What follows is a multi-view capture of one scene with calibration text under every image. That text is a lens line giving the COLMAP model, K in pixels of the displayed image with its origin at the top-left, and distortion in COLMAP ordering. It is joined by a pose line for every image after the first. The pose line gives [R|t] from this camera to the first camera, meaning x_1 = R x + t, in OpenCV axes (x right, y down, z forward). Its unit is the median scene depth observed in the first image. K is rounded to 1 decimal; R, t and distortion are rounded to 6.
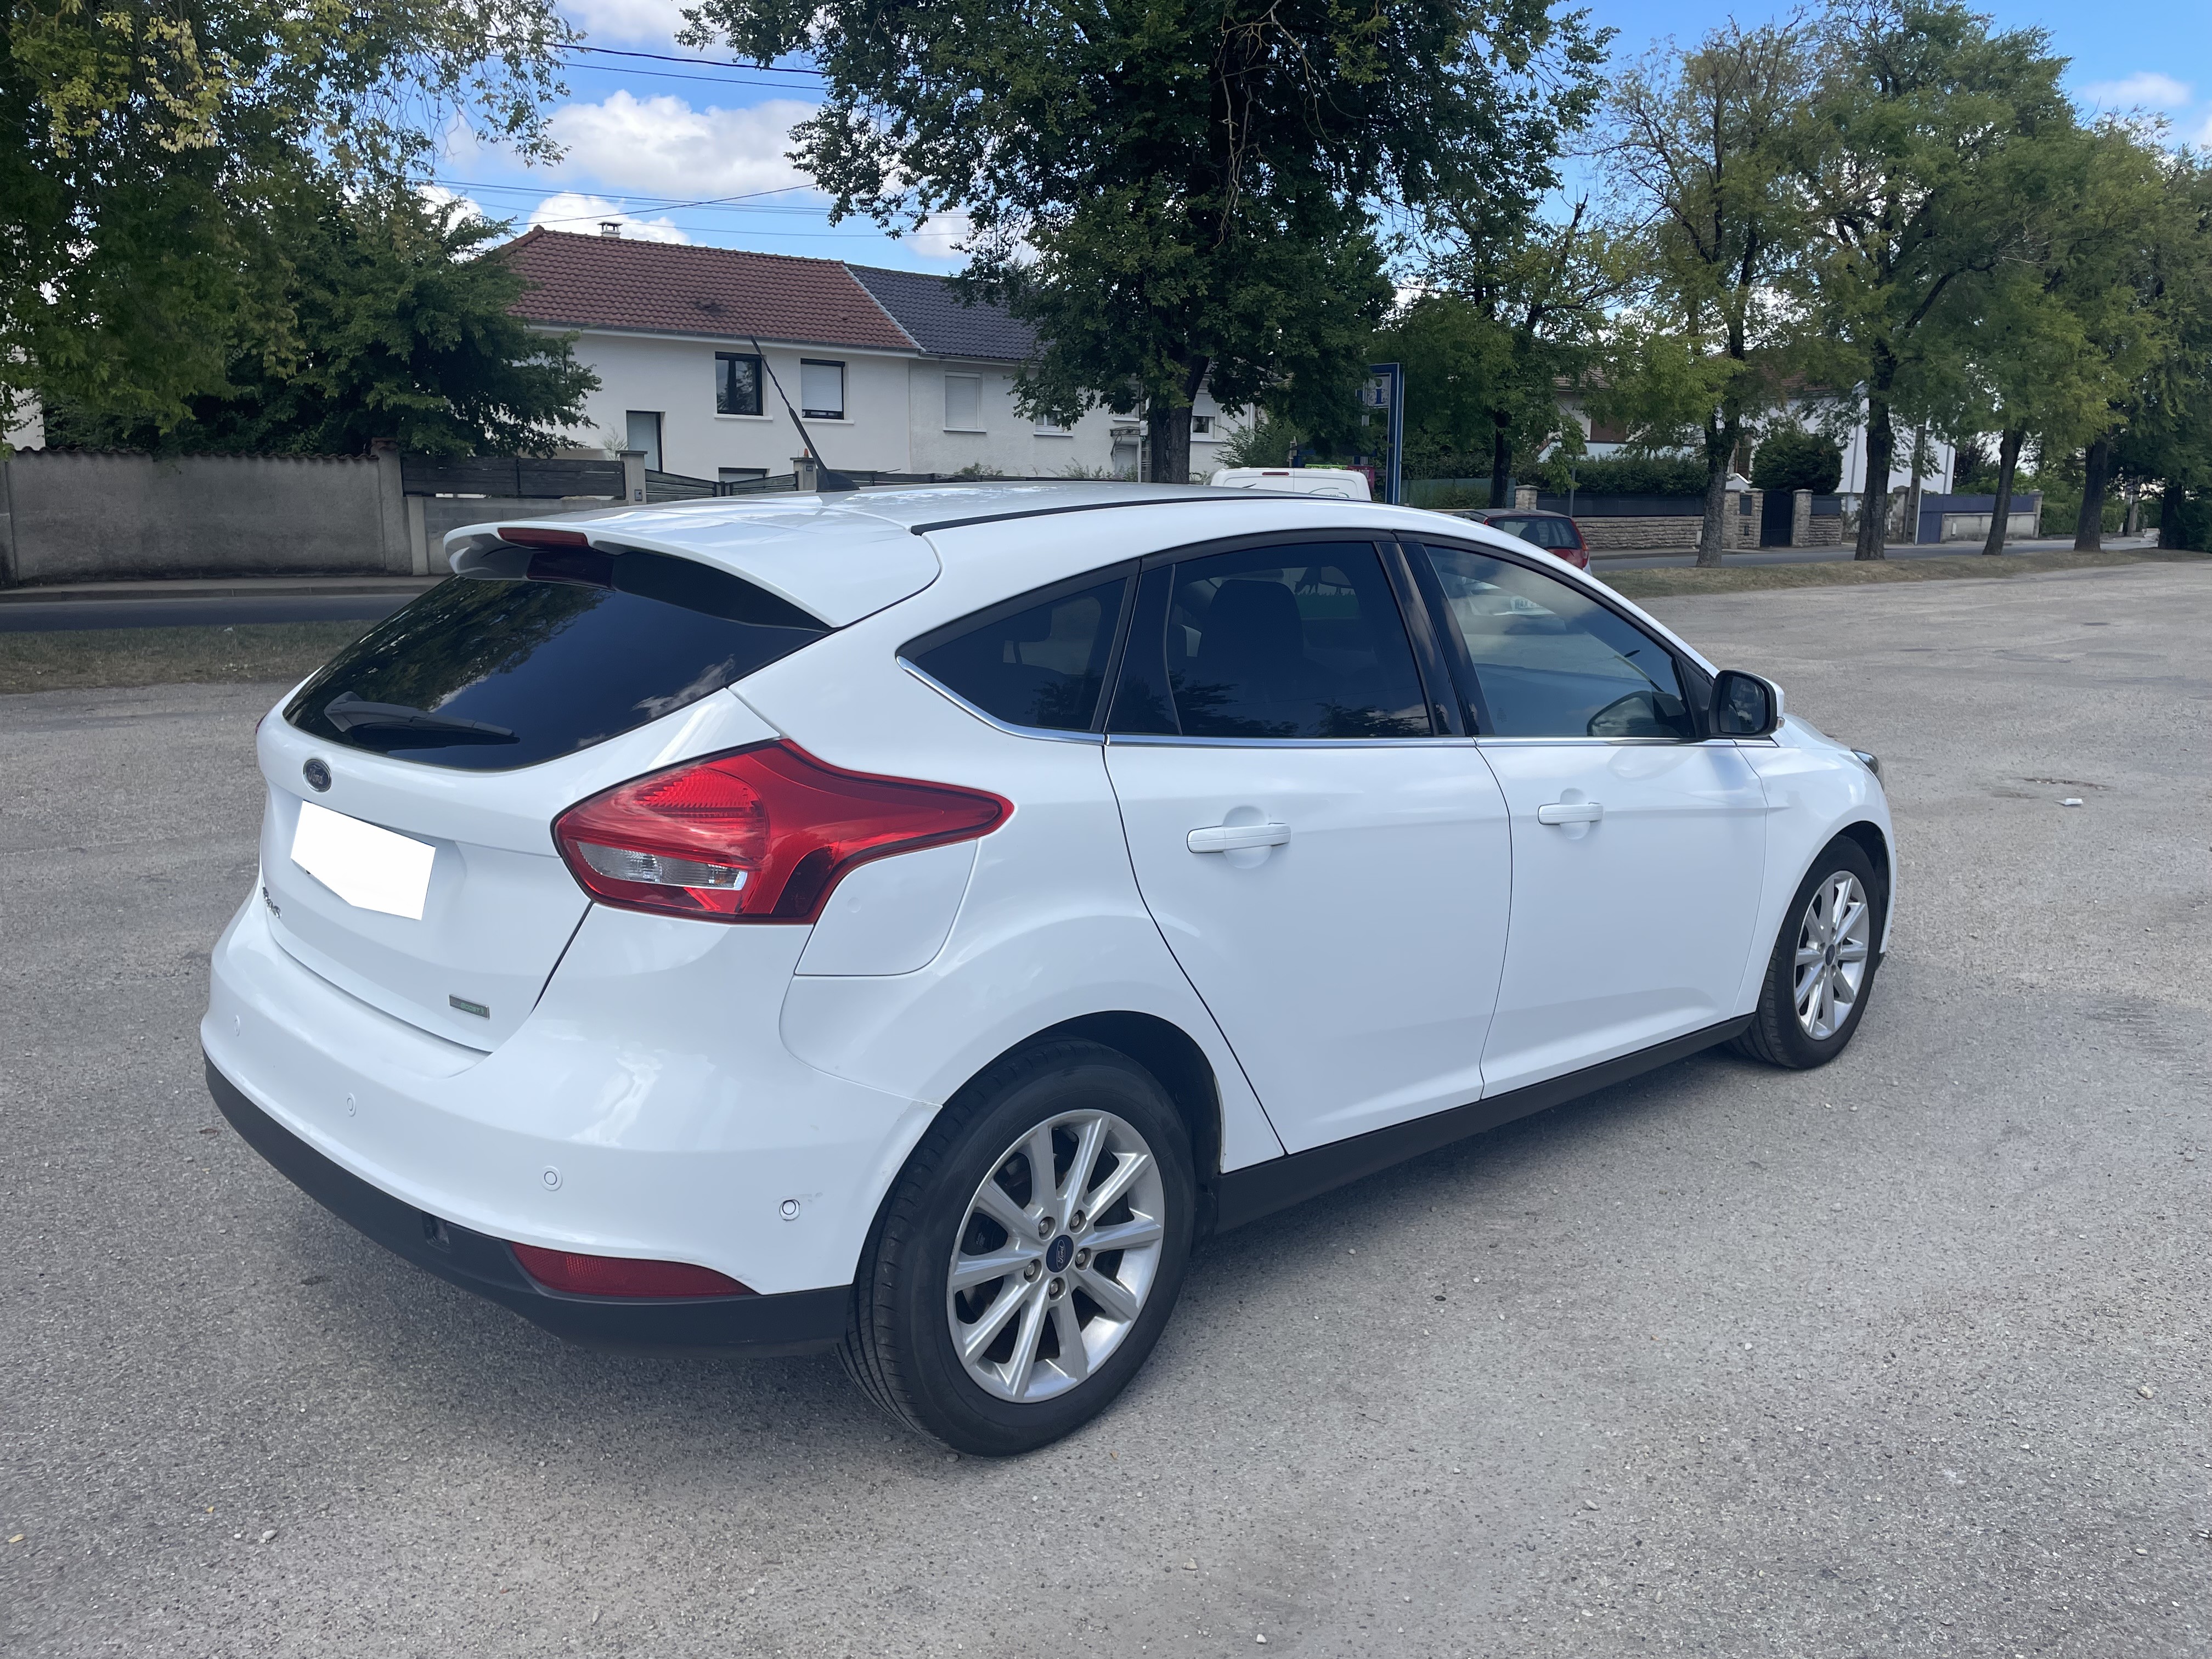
lens RADIAL K [[1662.9, 0, 1107.5], [0, 1662.9, 845.8], [0, 0, 1]] dist [0.052803, -0.036066]
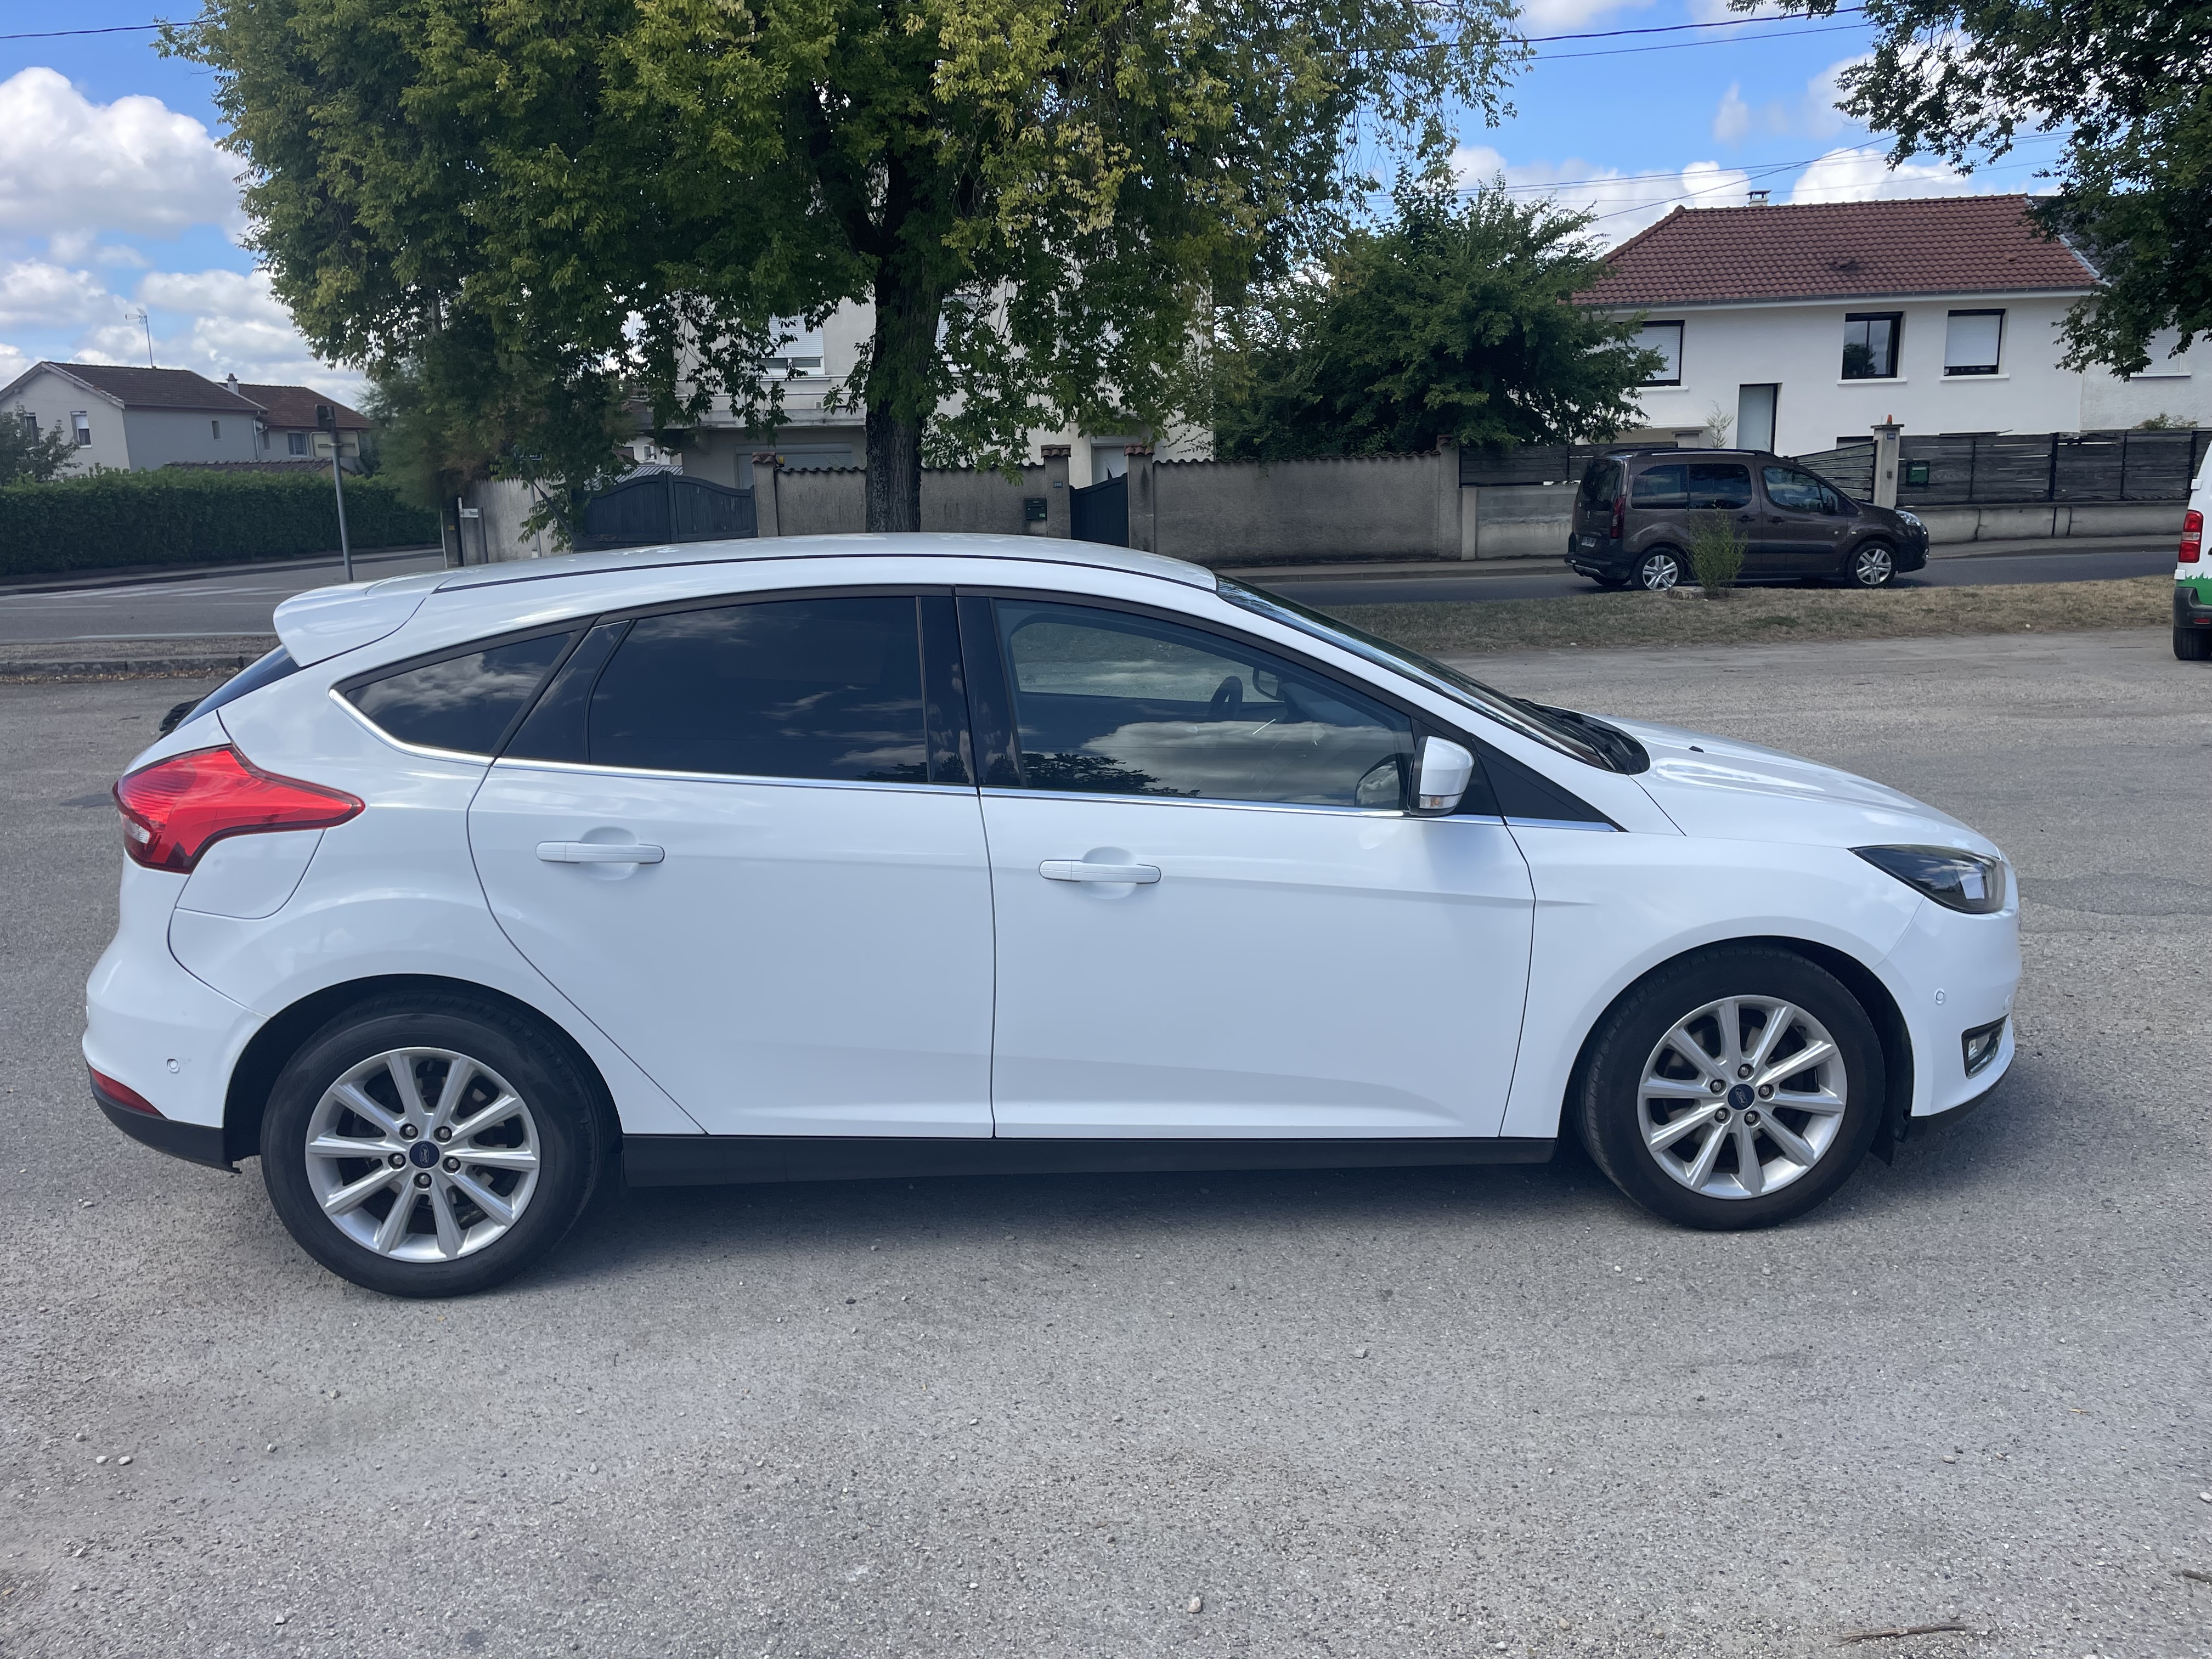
lens RADIAL K [[1662.9, 0, 1109.7], [0, 1662.9, 829.2], [0, 0, 1]] dist [0.052803, -0.036066]
pose [[0.766013, 0.099091, -0.635142, 0.127514], [-0.095159, 0.994641, 0.040411, -0.011968], [0.635743, 0.029484, 0.771337, 0.034979]]
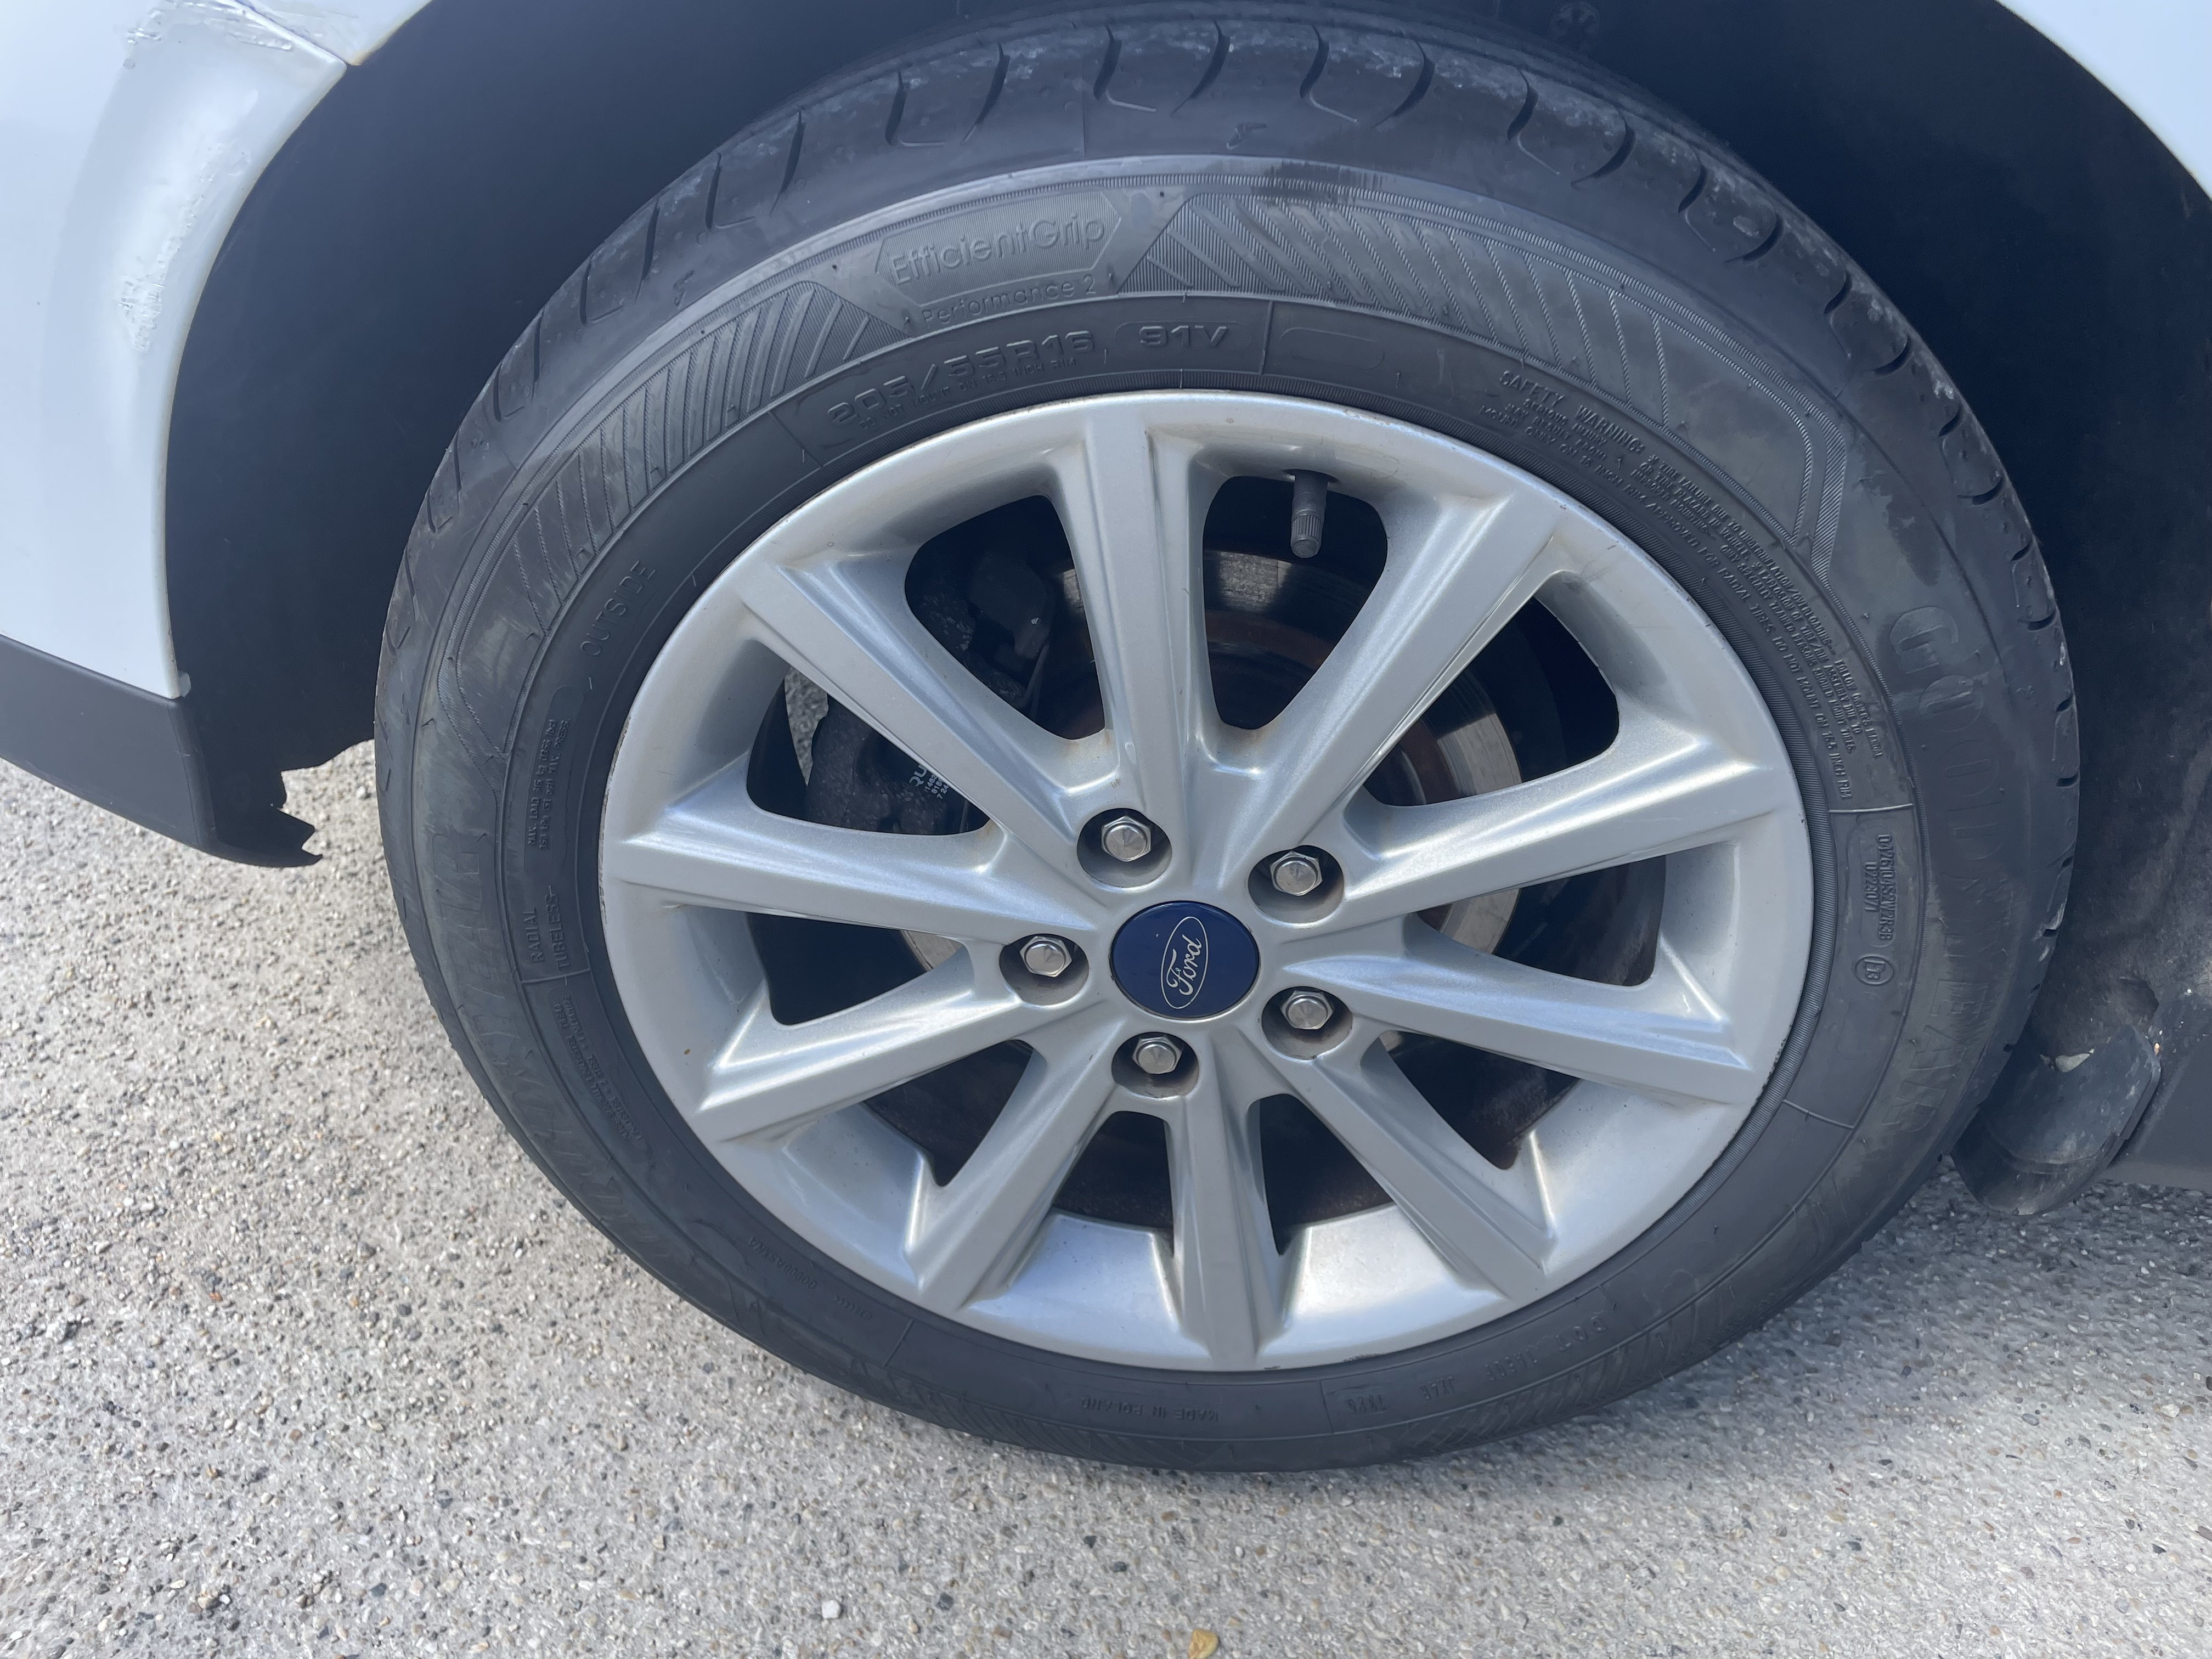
lens RADIAL K [[1662.9, 0, 1097.9], [0, 1662.9, 817.6], [0, 0, 1]] dist [0.052803, -0.036066]
pose [[0.644435, 0.454020, -0.615279, 0.011443], [-0.173046, 0.870363, 0.461002, 0.012229], [0.744821, -0.190614, 0.639459, 0.090068]]
